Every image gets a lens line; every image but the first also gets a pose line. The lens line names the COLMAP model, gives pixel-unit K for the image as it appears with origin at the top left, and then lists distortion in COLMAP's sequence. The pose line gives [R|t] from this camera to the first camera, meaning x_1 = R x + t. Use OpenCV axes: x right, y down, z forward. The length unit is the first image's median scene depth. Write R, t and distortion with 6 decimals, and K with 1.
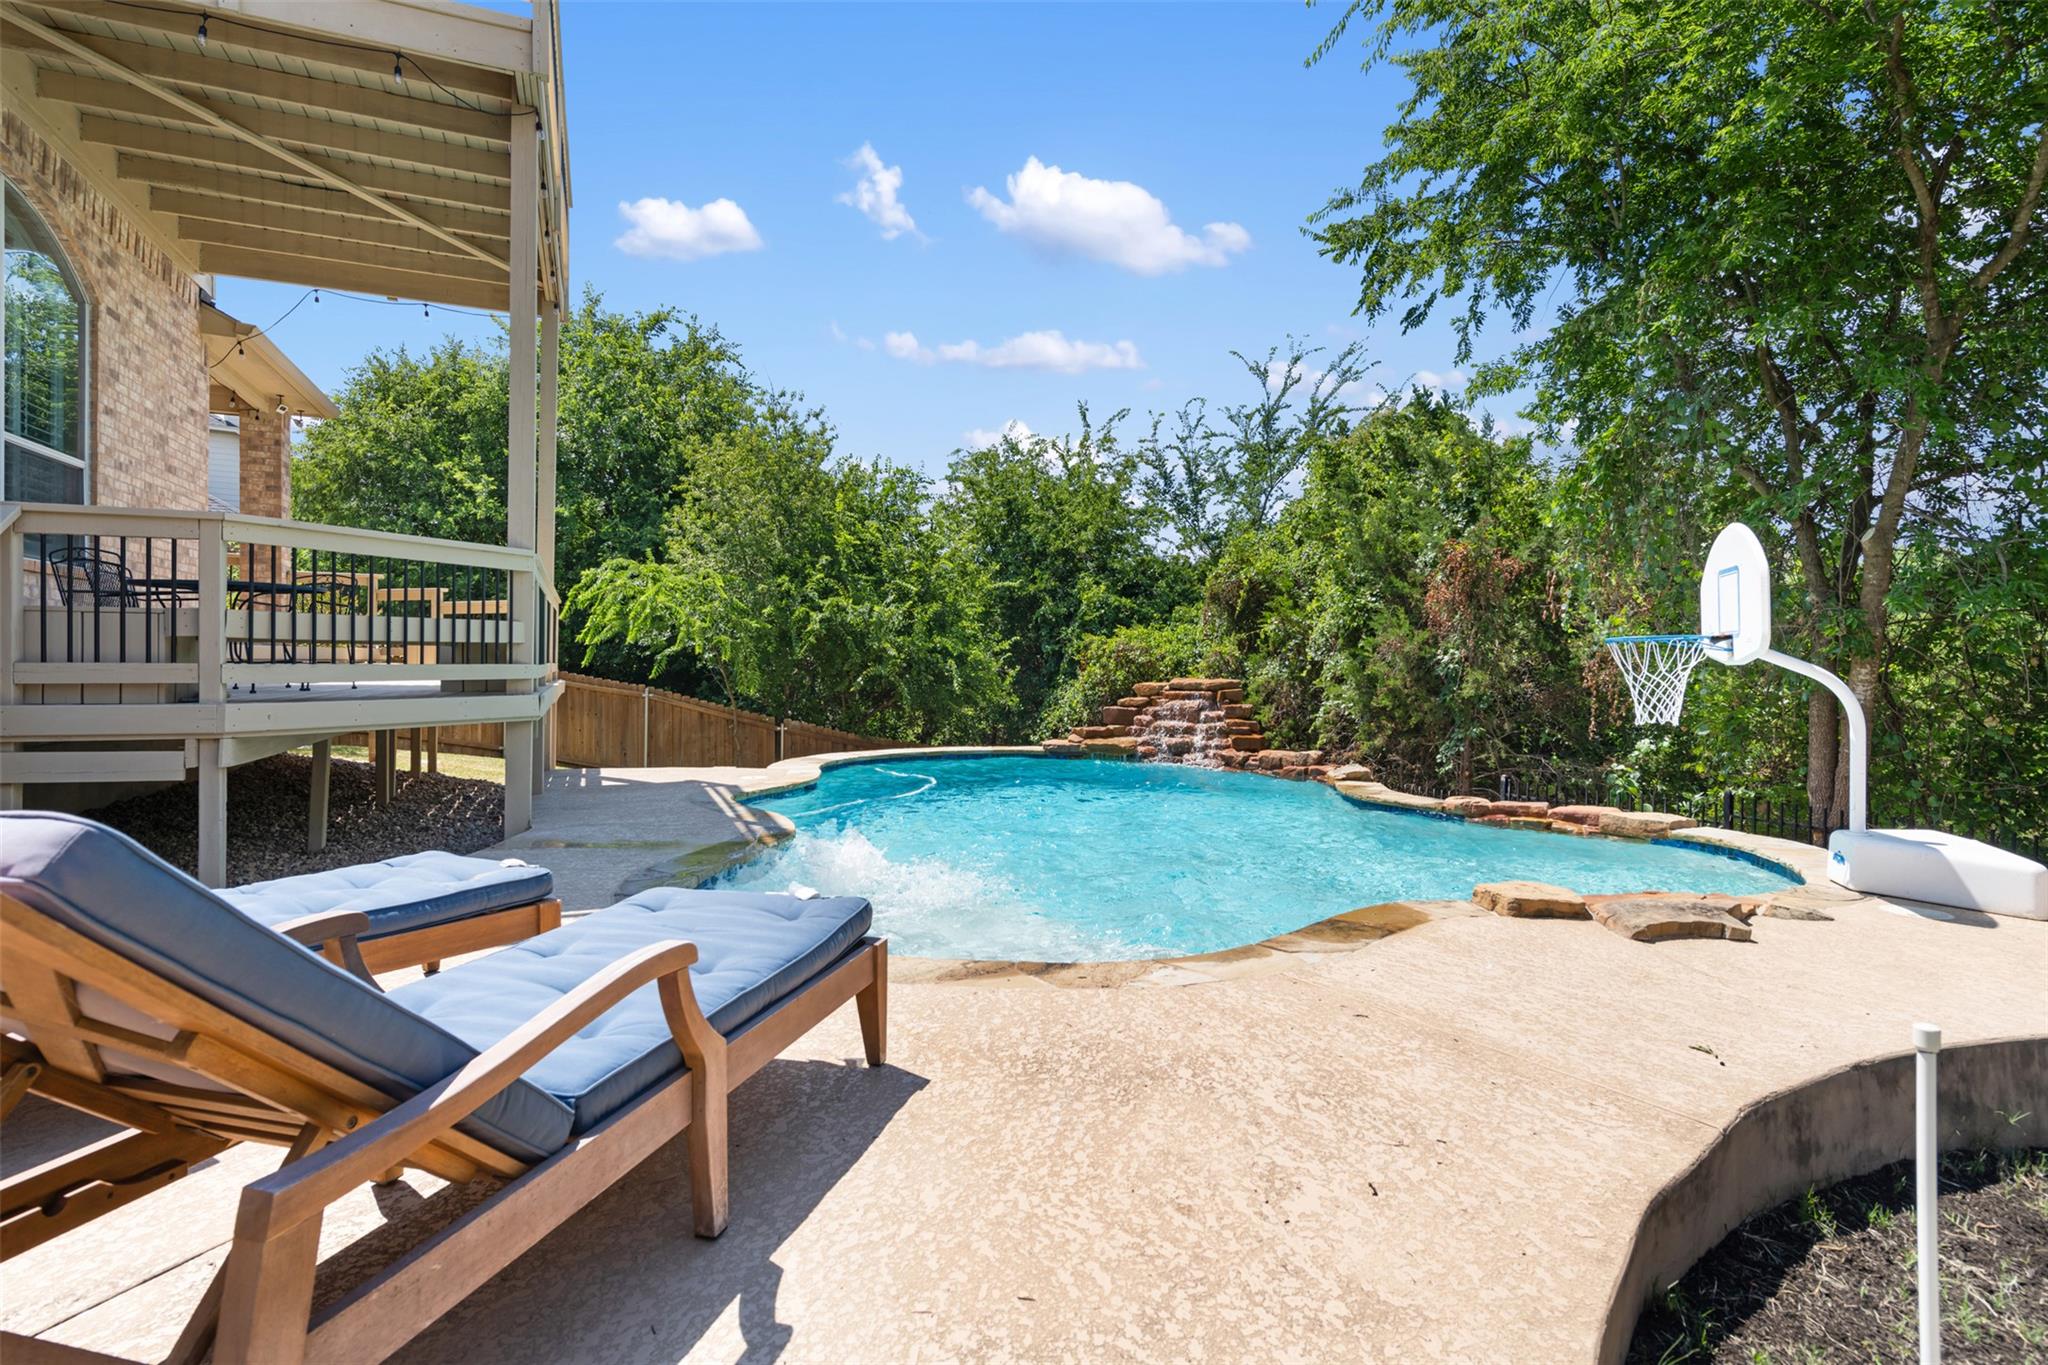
lens RADIAL K [[1057.0, 0, 1019.1], [0, 1057.0, 675.4], [0, 0, 1]] dist [0.015976, 0.000170]
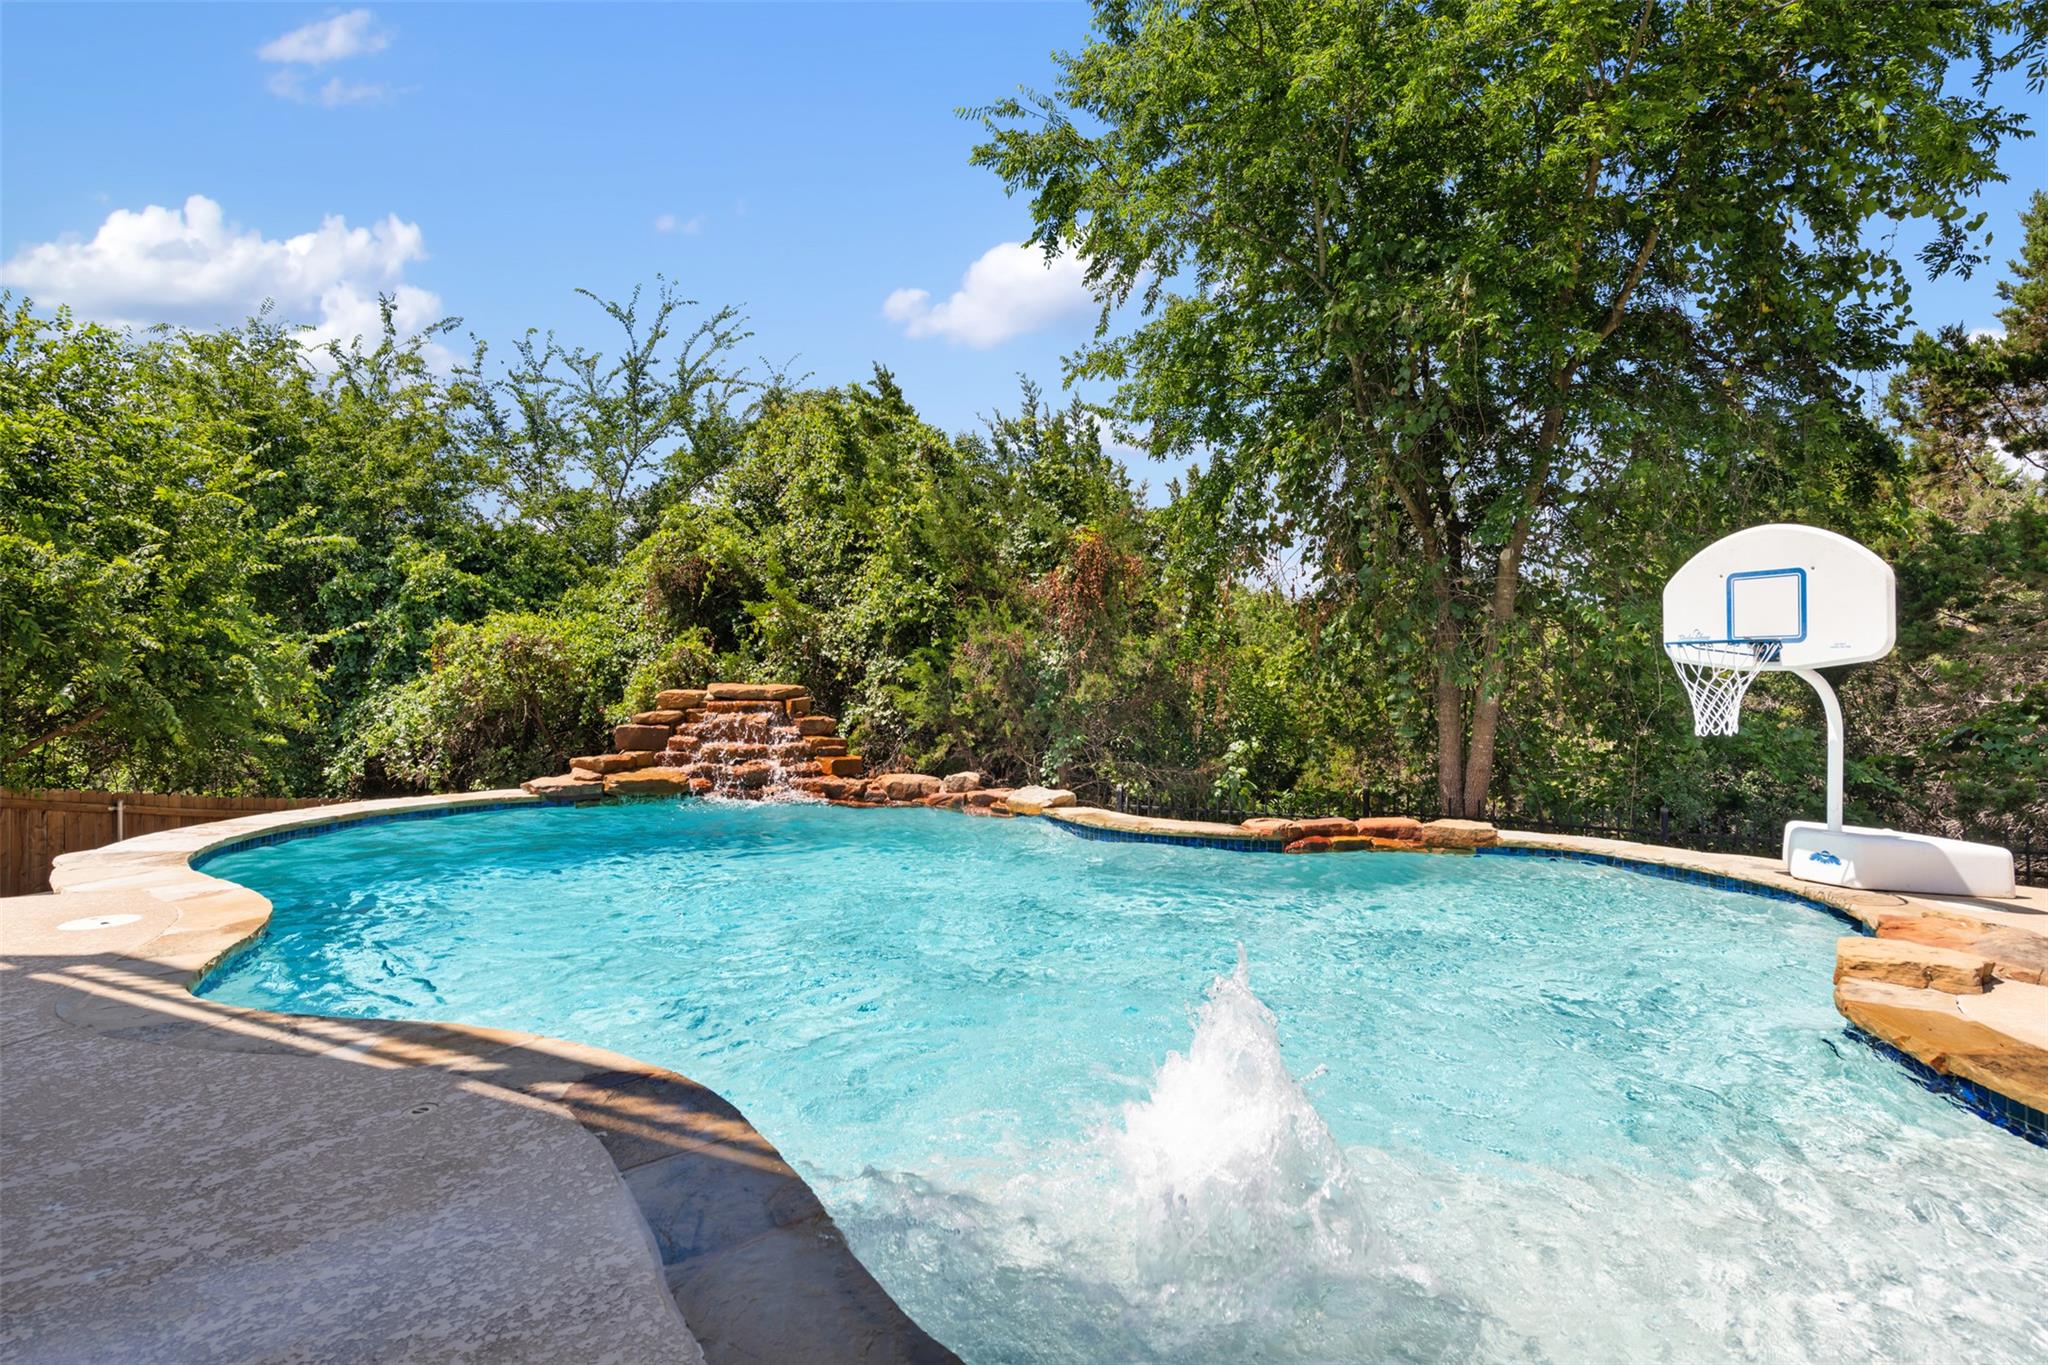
lens RADIAL K [[1057.0, 0, 1025.1], [0, 1057.0, 678.2], [0, 0, 1]] dist [0.015976, 0.000170]
pose [[0.733328, -0.004142, 0.679863, -0.204377], [0.001999, 0.999990, 0.003937, -0.003959], [-0.679872, -0.001528, 0.733329, 0.313002]]
